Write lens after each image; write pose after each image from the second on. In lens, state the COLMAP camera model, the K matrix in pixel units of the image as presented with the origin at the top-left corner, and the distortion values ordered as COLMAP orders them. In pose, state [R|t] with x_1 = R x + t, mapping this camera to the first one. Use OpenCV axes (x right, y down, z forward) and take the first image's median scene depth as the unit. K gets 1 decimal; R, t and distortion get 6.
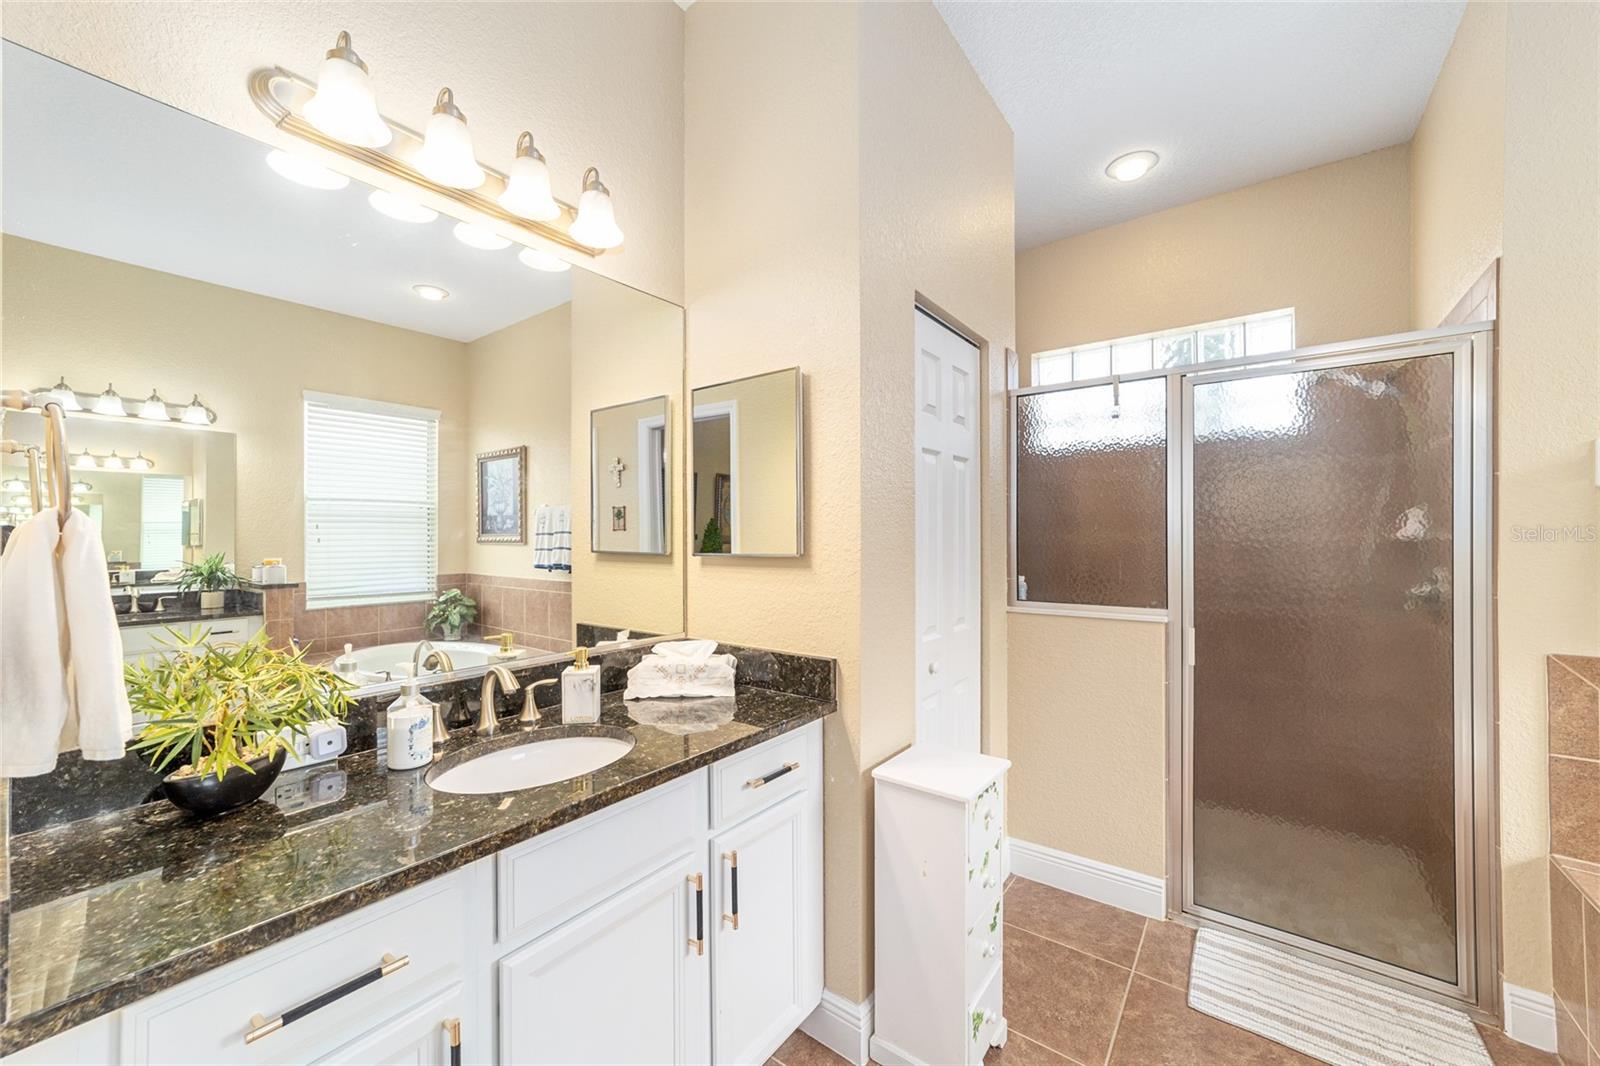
lens RADIAL K [[615.6, 0, 790.6], [0, 615.6, 534.2], [0, 0, 1]] dist [-0.011329, 0.006797]
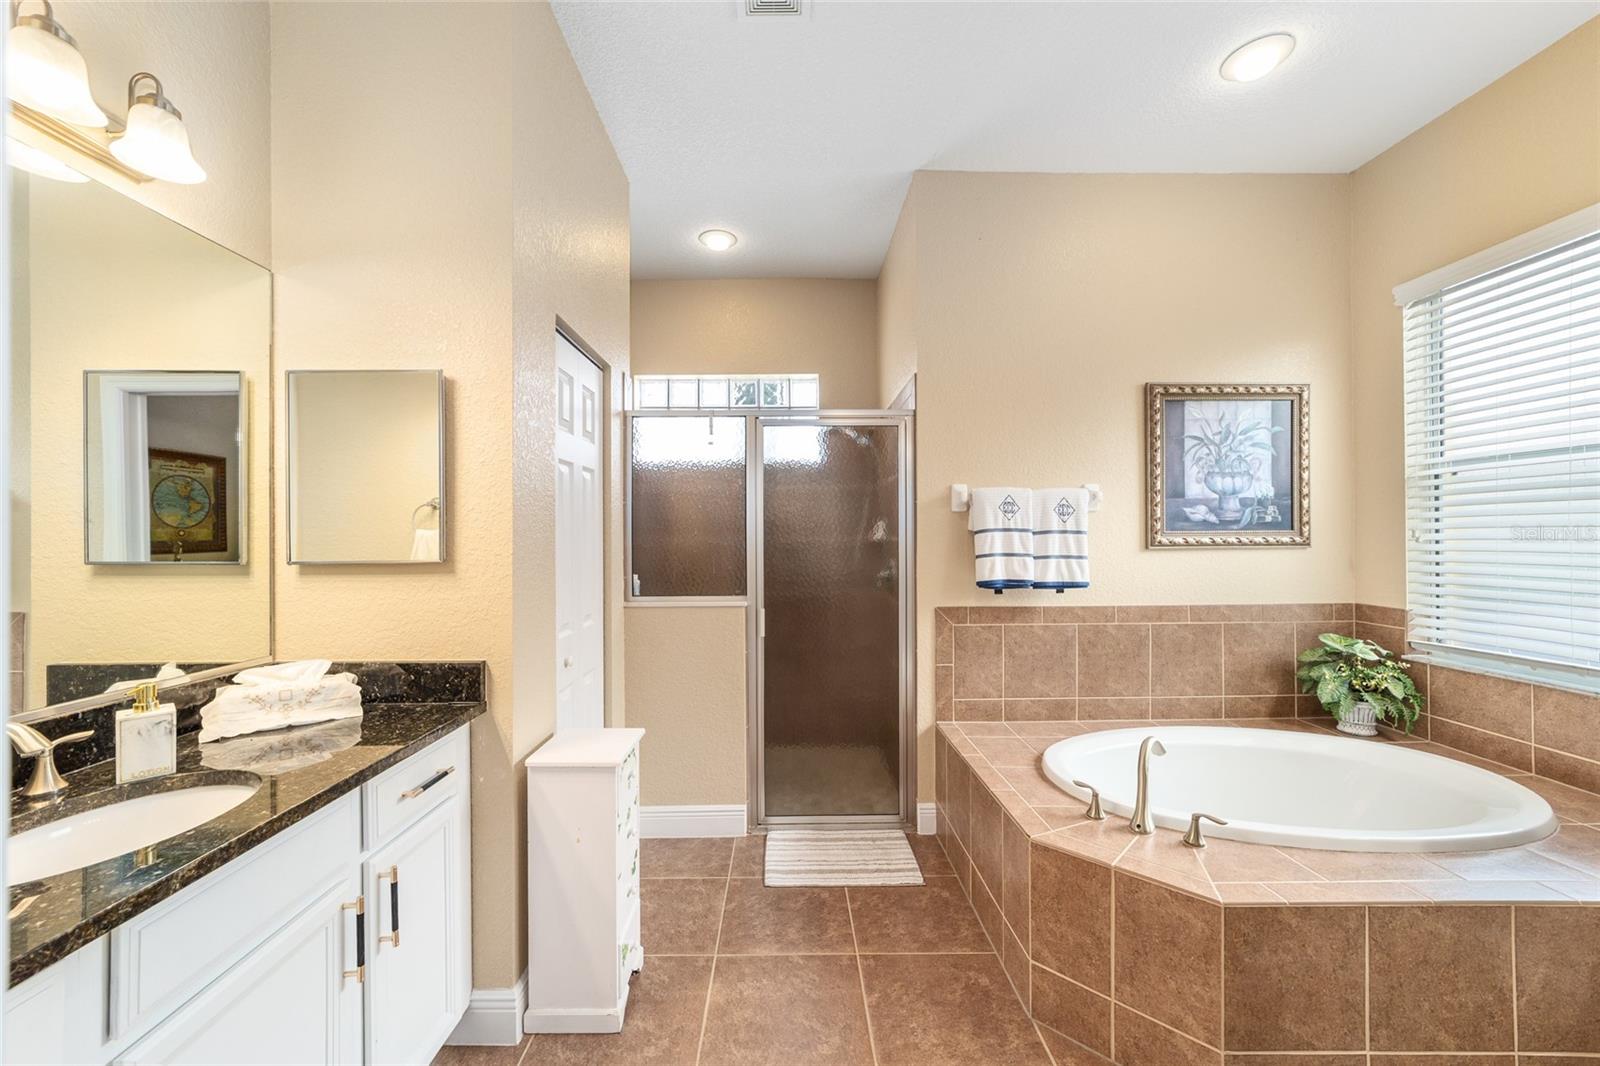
lens RADIAL K [[615.6, 0, 795.1], [0, 615.6, 526.3], [0, 0, 1]] dist [-0.011329, 0.006797]
pose [[0.787977, 0.009742, 0.615628, -0.141455], [0.000157, 0.999872, -0.016023, -0.005081], [-0.615705, 0.012723, 0.787874, -0.119621]]
